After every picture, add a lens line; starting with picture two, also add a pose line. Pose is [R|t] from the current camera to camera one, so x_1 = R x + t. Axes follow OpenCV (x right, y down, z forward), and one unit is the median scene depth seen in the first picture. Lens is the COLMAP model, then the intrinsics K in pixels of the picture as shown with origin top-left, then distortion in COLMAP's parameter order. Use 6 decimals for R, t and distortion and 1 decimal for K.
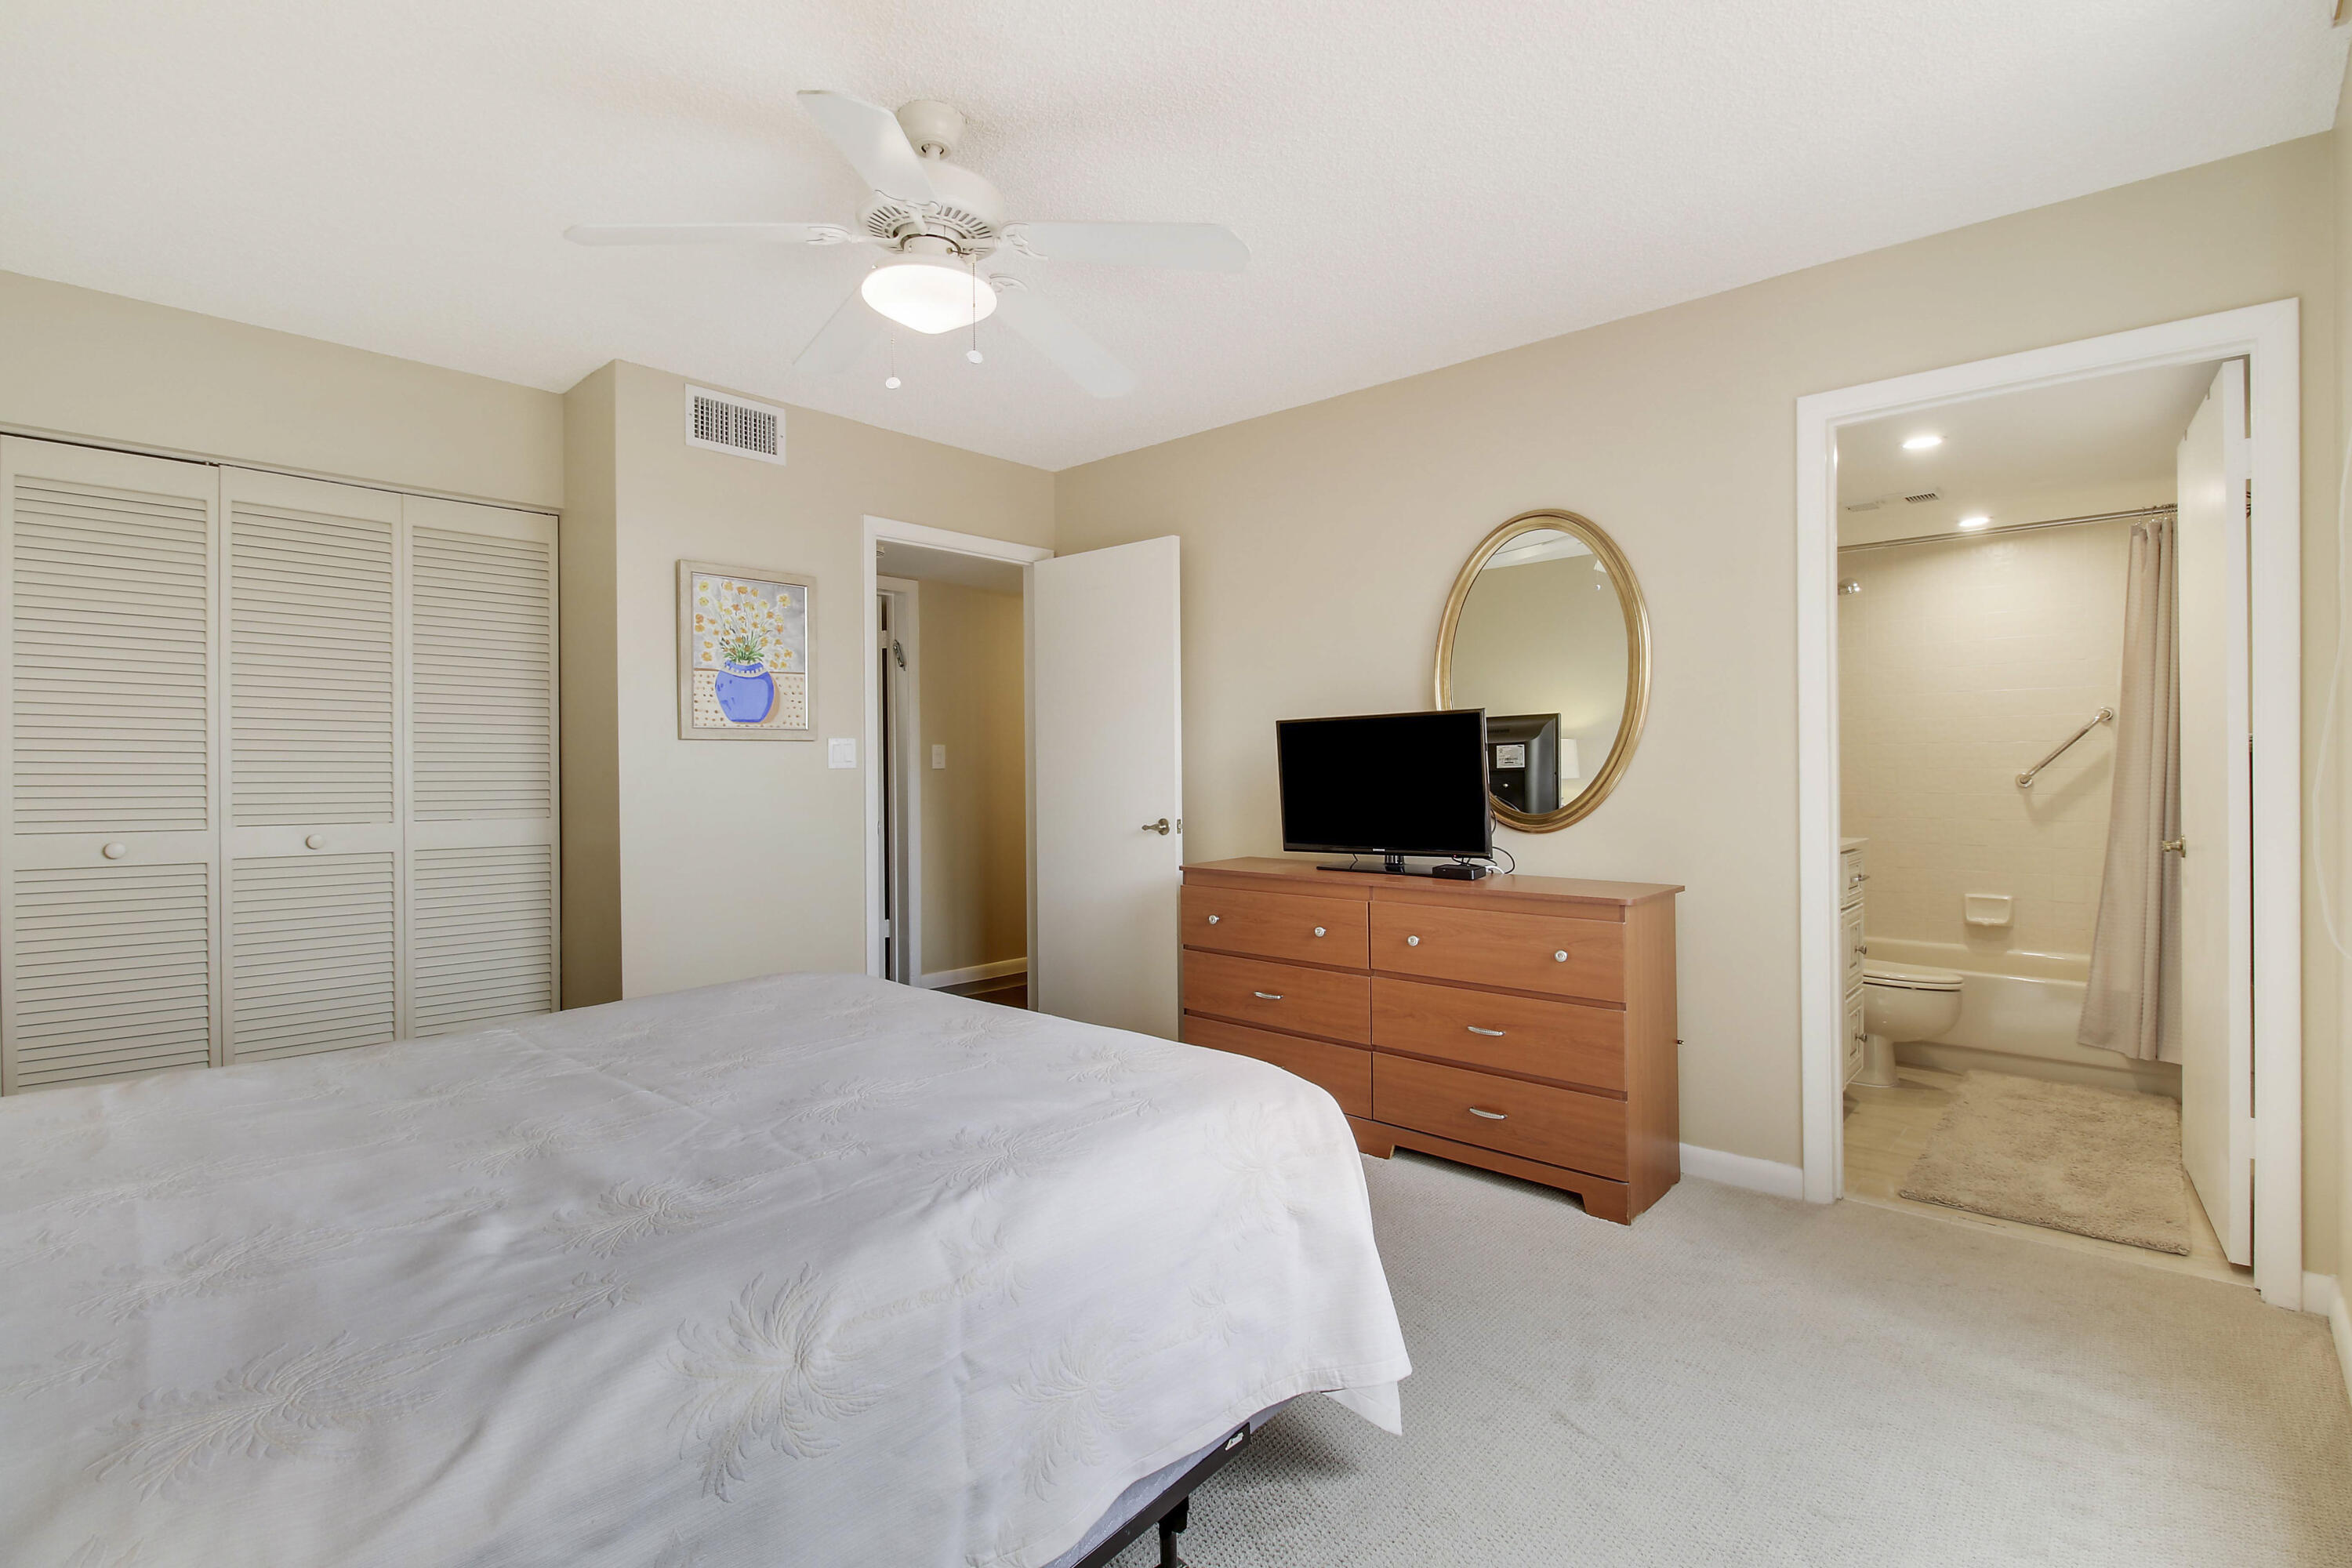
lens RADIAL K [[1085.6, 0, 1181.2], [0, 1085.6, 788.7], [0, 0, 1]] dist [0.000167, -0.000039]
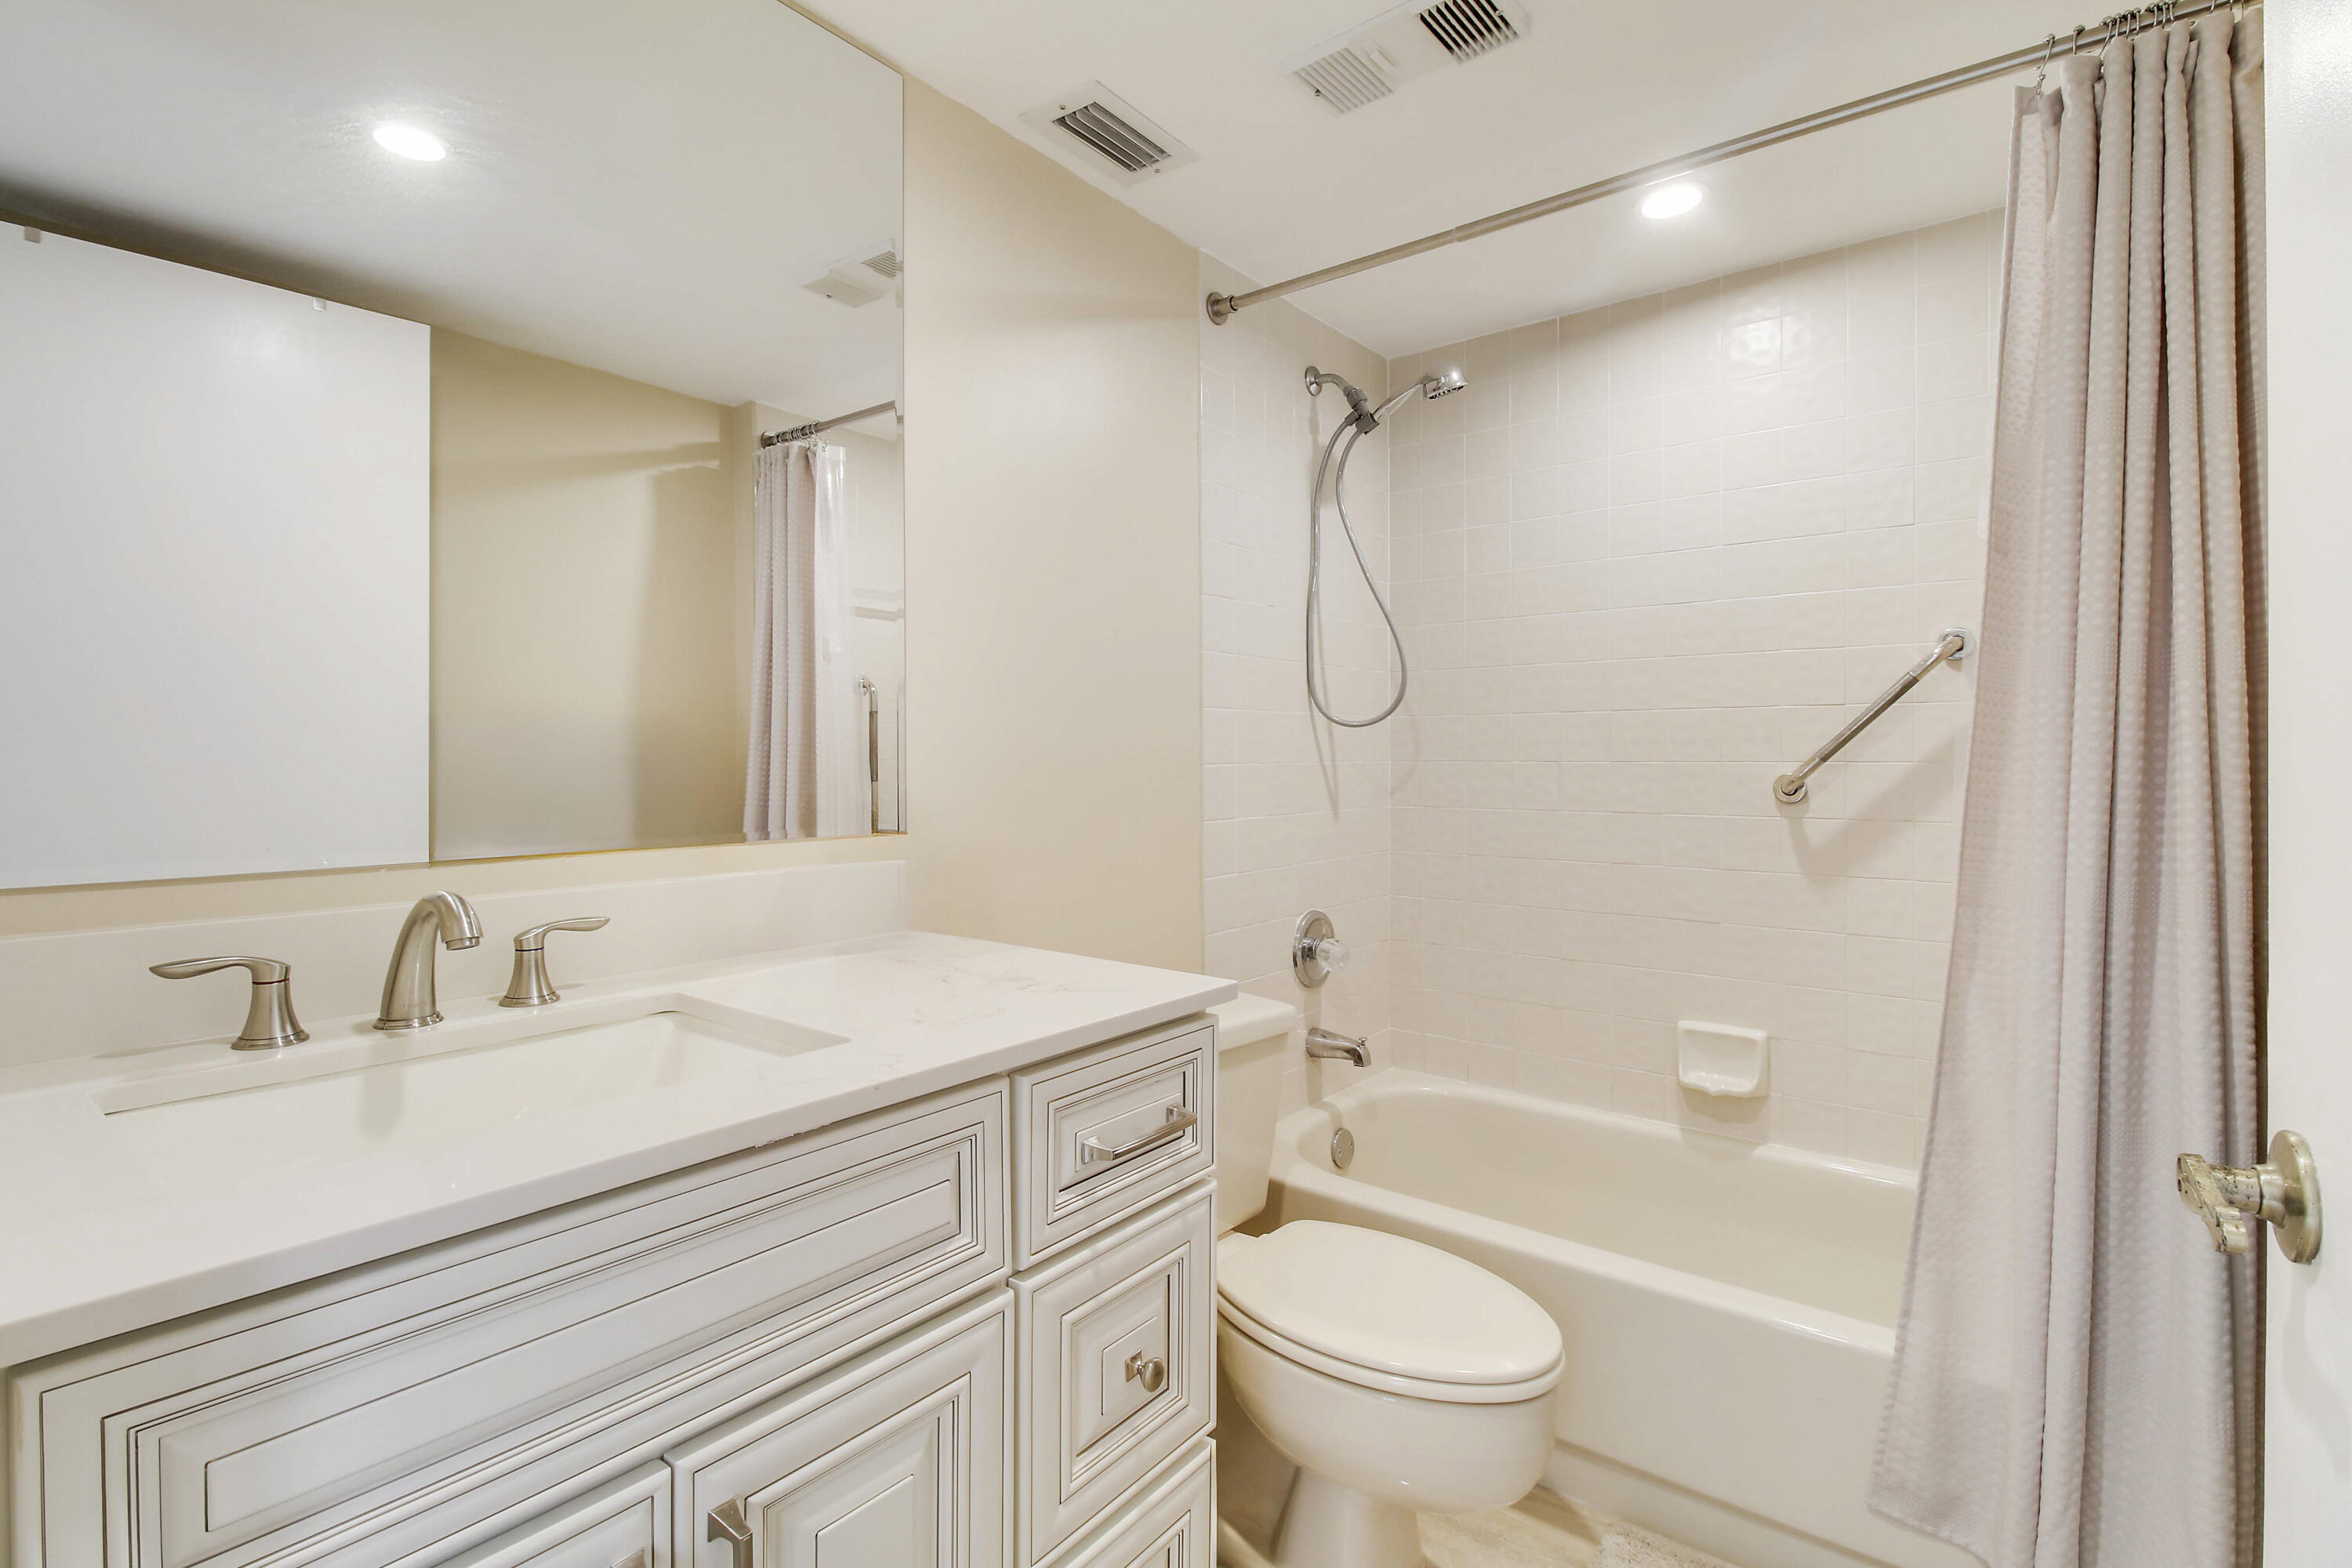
lens RADIAL K [[1085.6, 0, 1172.0], [0, 1085.6, 775.3], [0, 0, 1]] dist [0.000167, -0.000039]
pose [[0.997488, 0.001423, 0.070823, 0.485399], [-0.001871, 0.999979, 0.006269, -0.015750], [-0.070813, -0.006386, 0.997469, 0.561224]]
